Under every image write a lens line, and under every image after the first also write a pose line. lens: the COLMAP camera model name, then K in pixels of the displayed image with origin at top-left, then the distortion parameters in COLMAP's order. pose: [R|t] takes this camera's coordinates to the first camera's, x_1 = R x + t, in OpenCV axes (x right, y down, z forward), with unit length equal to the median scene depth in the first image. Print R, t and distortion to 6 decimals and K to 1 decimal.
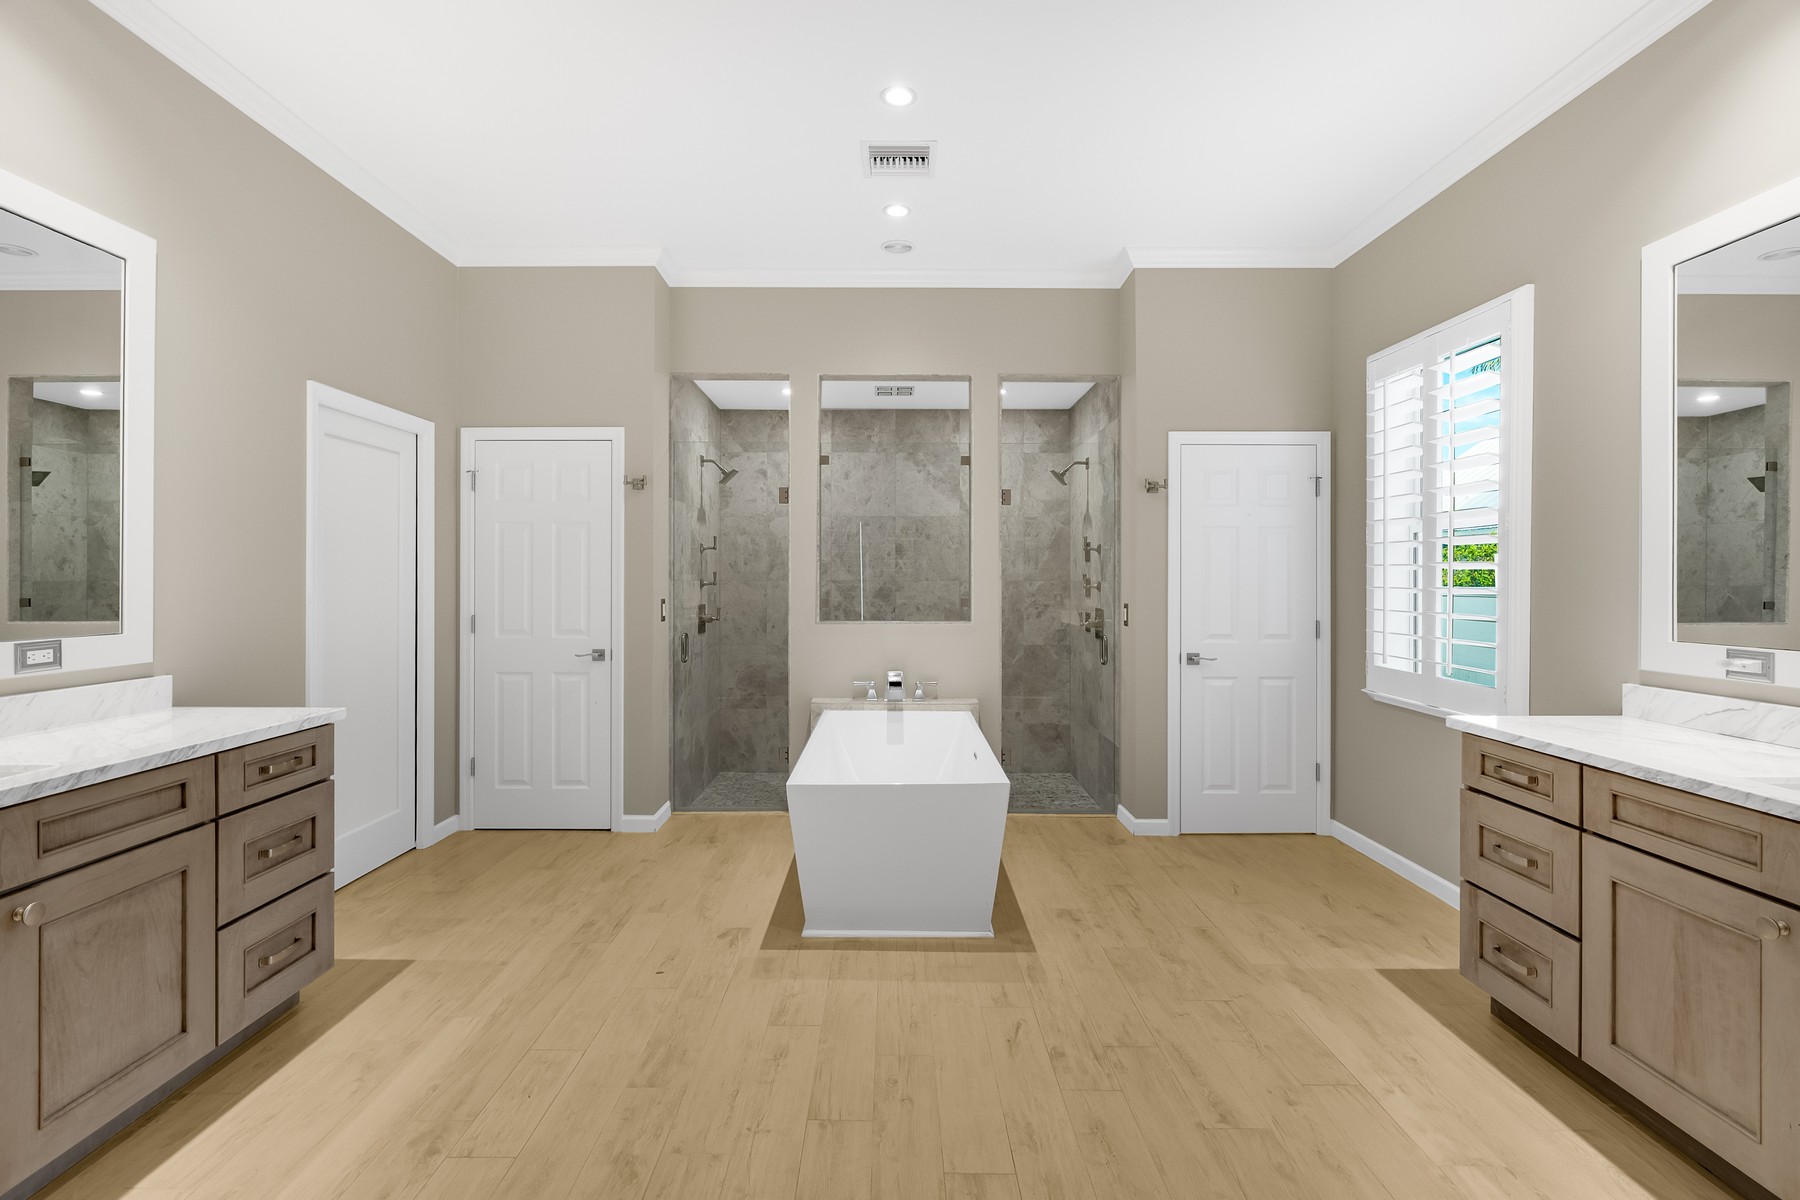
lens RADIAL K [[832.4, 0, 896.4], [0, 832.4, 586.3], [0, 0, 1]] dist [-0.026914, 0.000307]
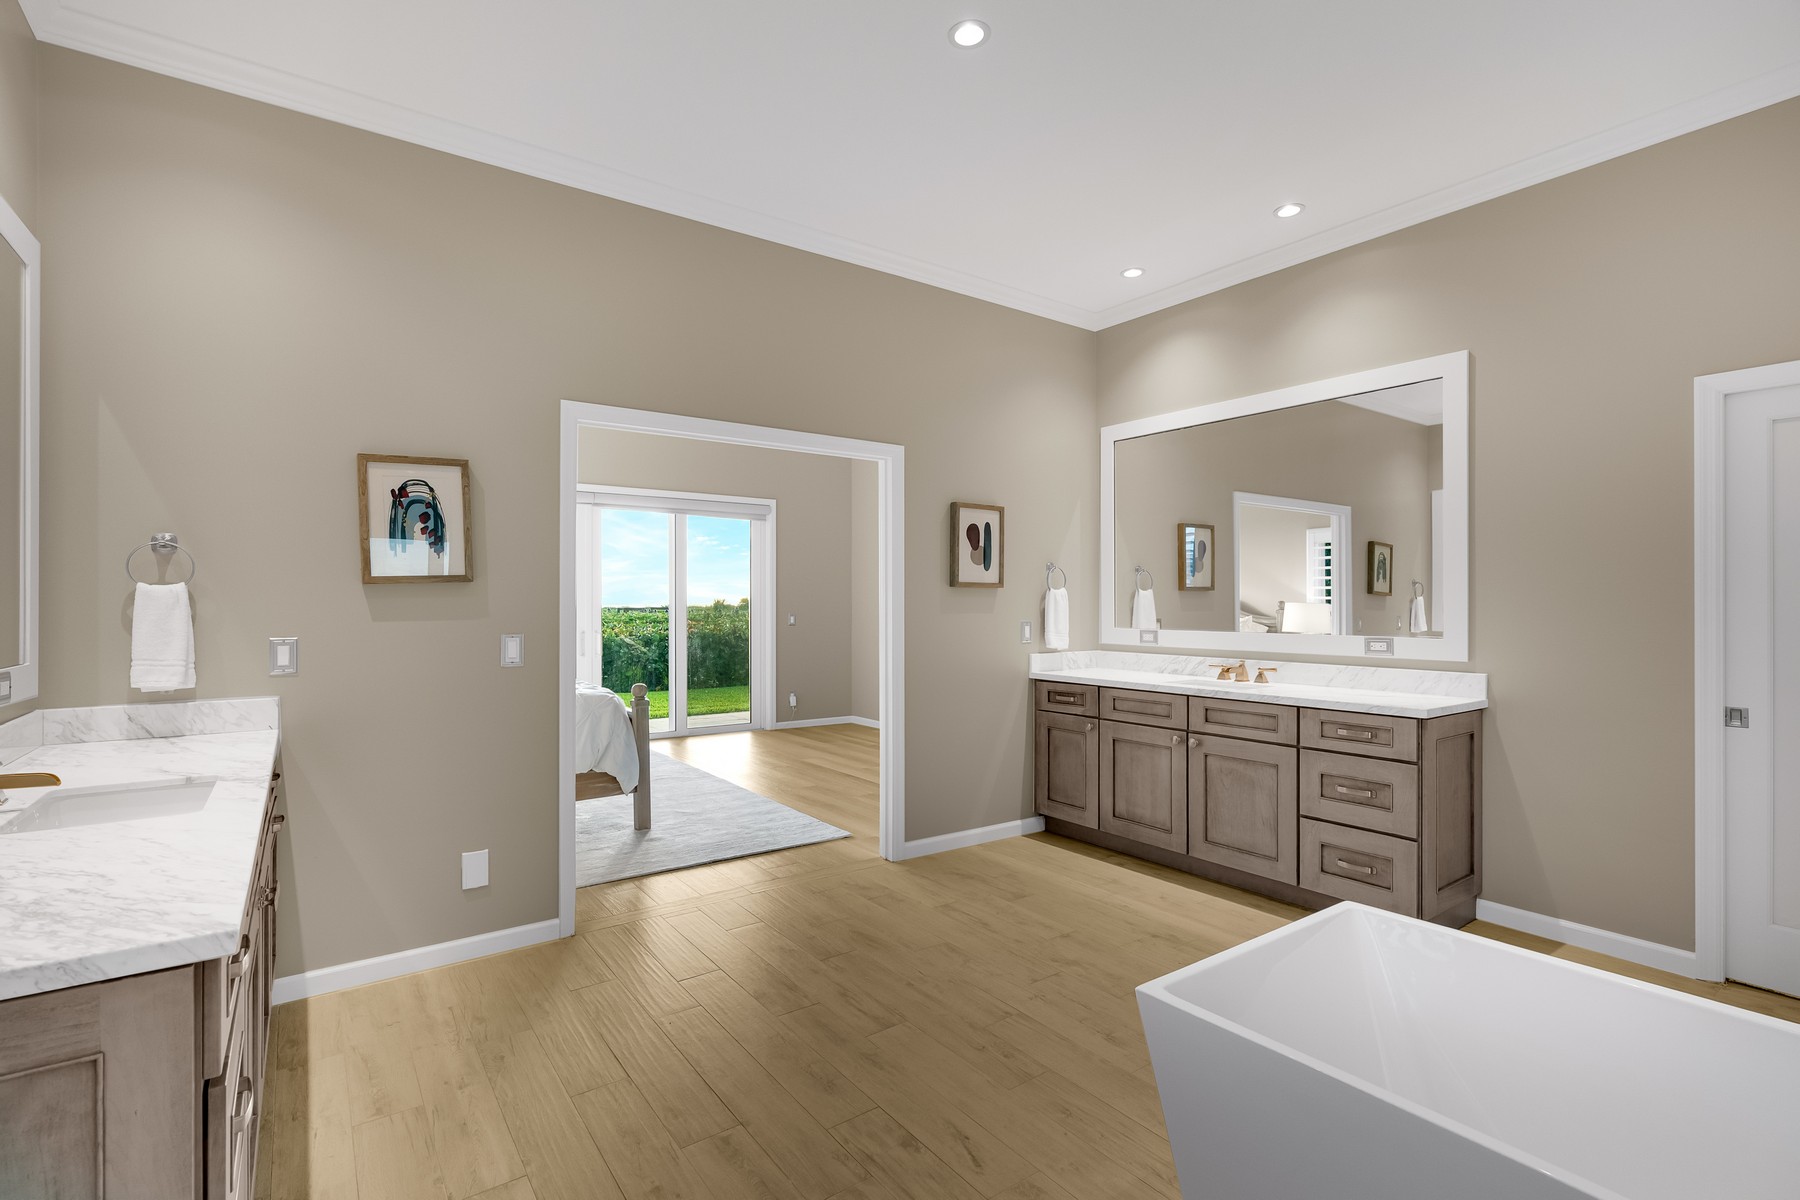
lens RADIAL K [[832.4, 0, 896.4], [0, 832.4, 586.3], [0, 0, 1]] dist [-0.026914, 0.000307]
pose [[-0.814633, -0.008648, -0.579912, 0.793036], [-0.003723, 0.999946, -0.009681, -0.019142], [0.579964, -0.005728, -0.814622, 1.883871]]
